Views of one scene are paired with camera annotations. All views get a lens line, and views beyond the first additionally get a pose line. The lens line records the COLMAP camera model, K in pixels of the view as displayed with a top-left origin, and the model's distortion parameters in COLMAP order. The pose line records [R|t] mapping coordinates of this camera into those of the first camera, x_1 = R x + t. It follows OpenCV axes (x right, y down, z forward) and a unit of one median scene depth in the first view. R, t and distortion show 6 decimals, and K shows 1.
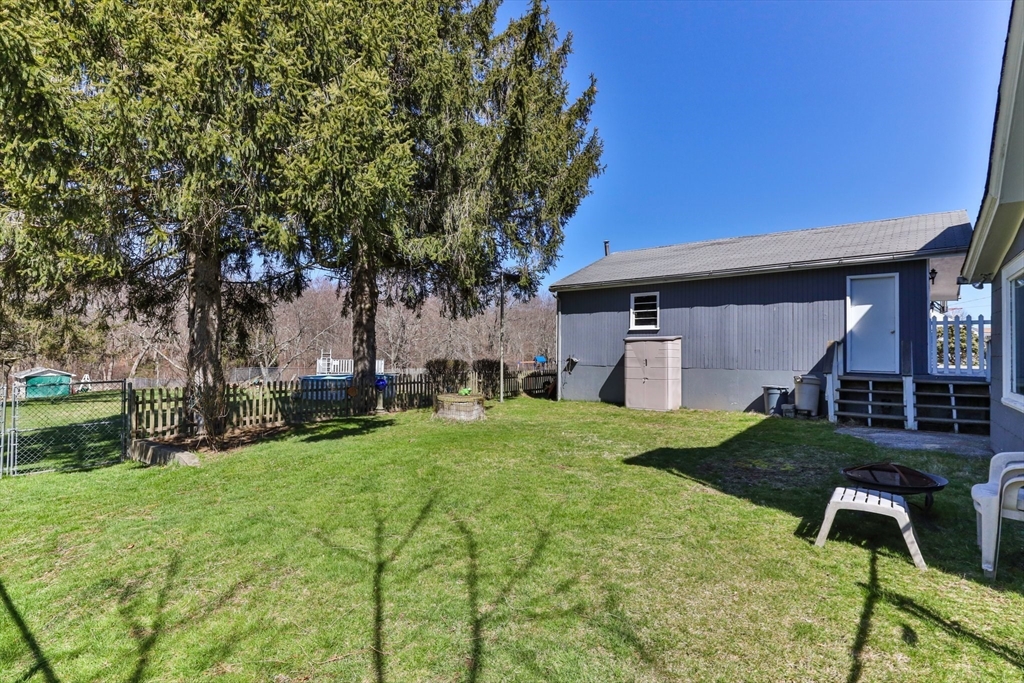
lens RADIAL K [[512.7, 0, 509.4], [0, 512.7, 363.3], [0, 0, 1]] dist [-0.002628, -0.000337]
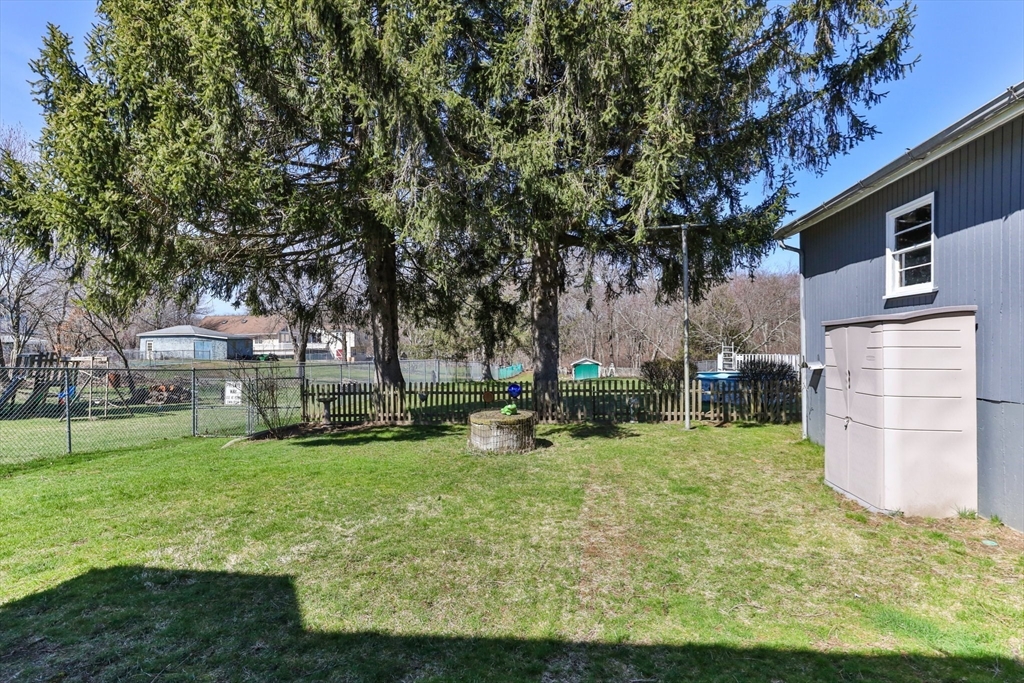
lens RADIAL K [[512.7, 0, 509.4], [0, 512.7, 363.3], [0, 0, 1]] dist [-0.002628, -0.000337]
pose [[0.508652, 0.014866, -0.860844, 0.445909], [-0.000665, 0.999857, 0.016874, -0.017494], [0.860972, -0.008011, 0.508589, 0.512654]]
